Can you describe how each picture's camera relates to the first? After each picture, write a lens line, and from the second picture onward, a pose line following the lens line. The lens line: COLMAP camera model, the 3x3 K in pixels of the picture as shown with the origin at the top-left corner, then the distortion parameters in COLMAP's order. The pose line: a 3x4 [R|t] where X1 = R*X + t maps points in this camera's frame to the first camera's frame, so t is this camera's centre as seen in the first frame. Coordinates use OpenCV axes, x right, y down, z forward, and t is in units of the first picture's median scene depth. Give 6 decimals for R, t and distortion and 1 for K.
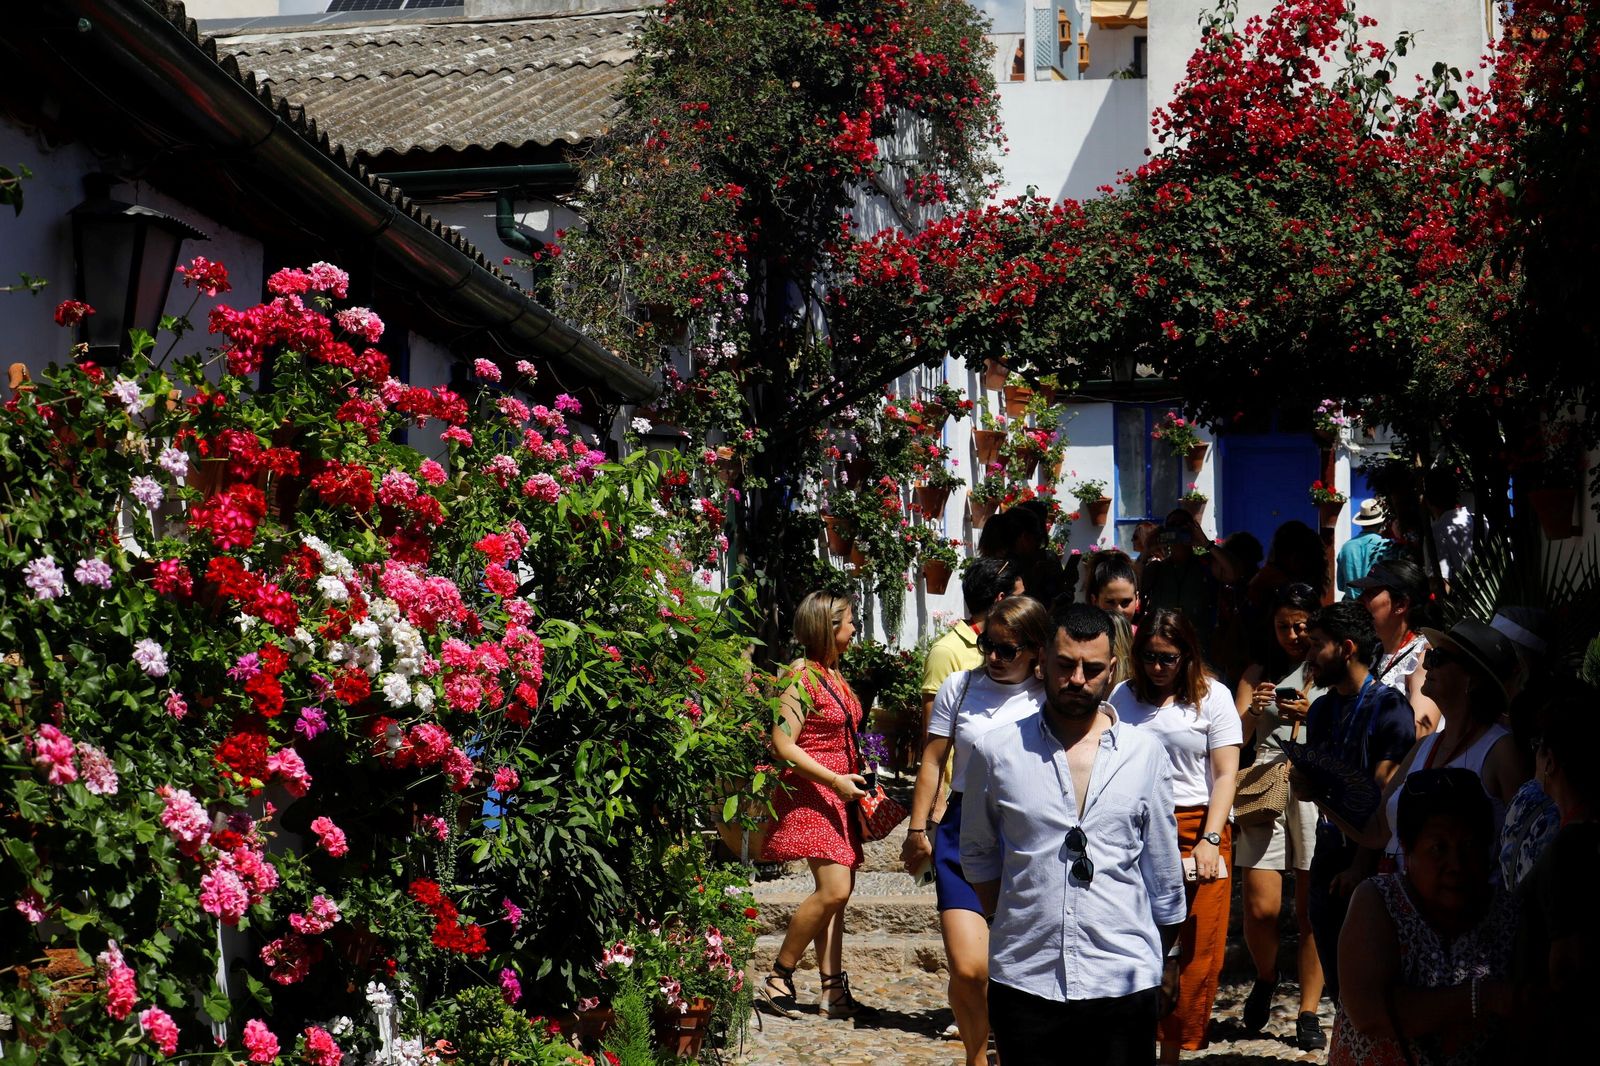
lens RADIAL K [[3524.9, 0, 800.0], [0, 3524.9, 533.0], [0, 0, 1]] dist [-0.268427, -0.218684]
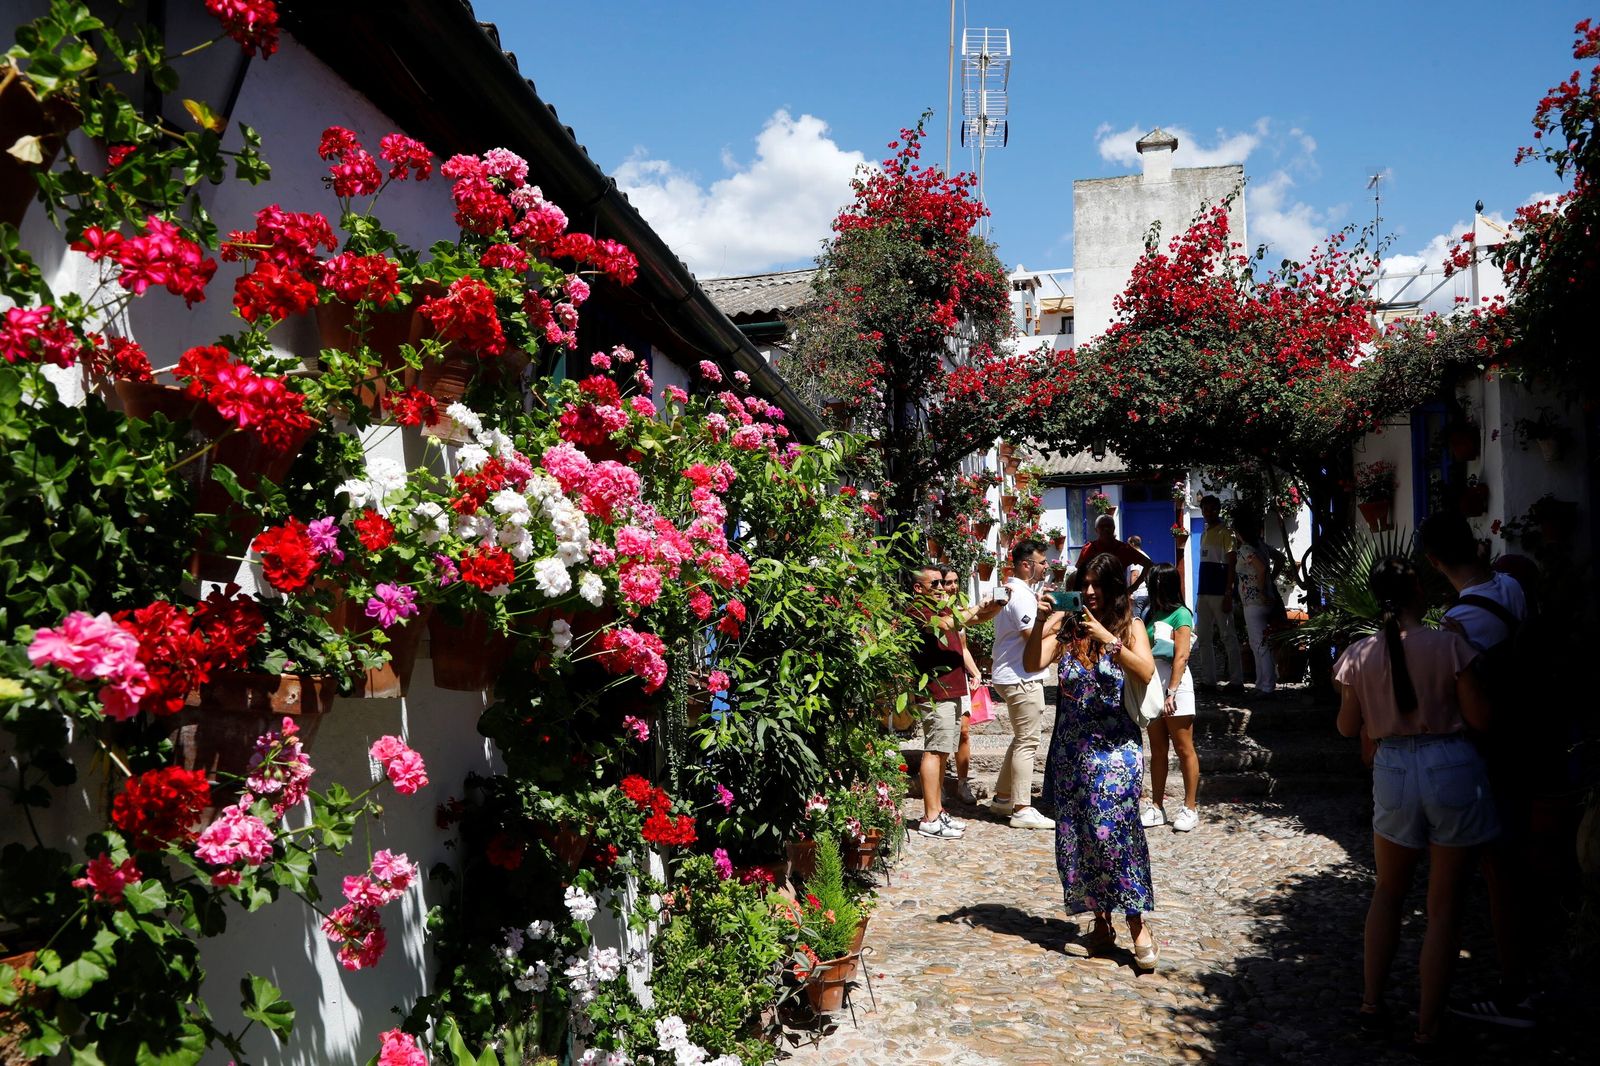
lens RADIAL K [[1521.7, 0, 800.0], [0, 1521.7, 533.0], [0, 0, 1]] dist [0.002027, 0.002711]
pose [[0.997981, -0.018524, -0.060750, -0.021264], [0.016774, 0.999433, -0.029184, 0.030519], [0.061257, 0.028106, 0.997726, 0.421168]]
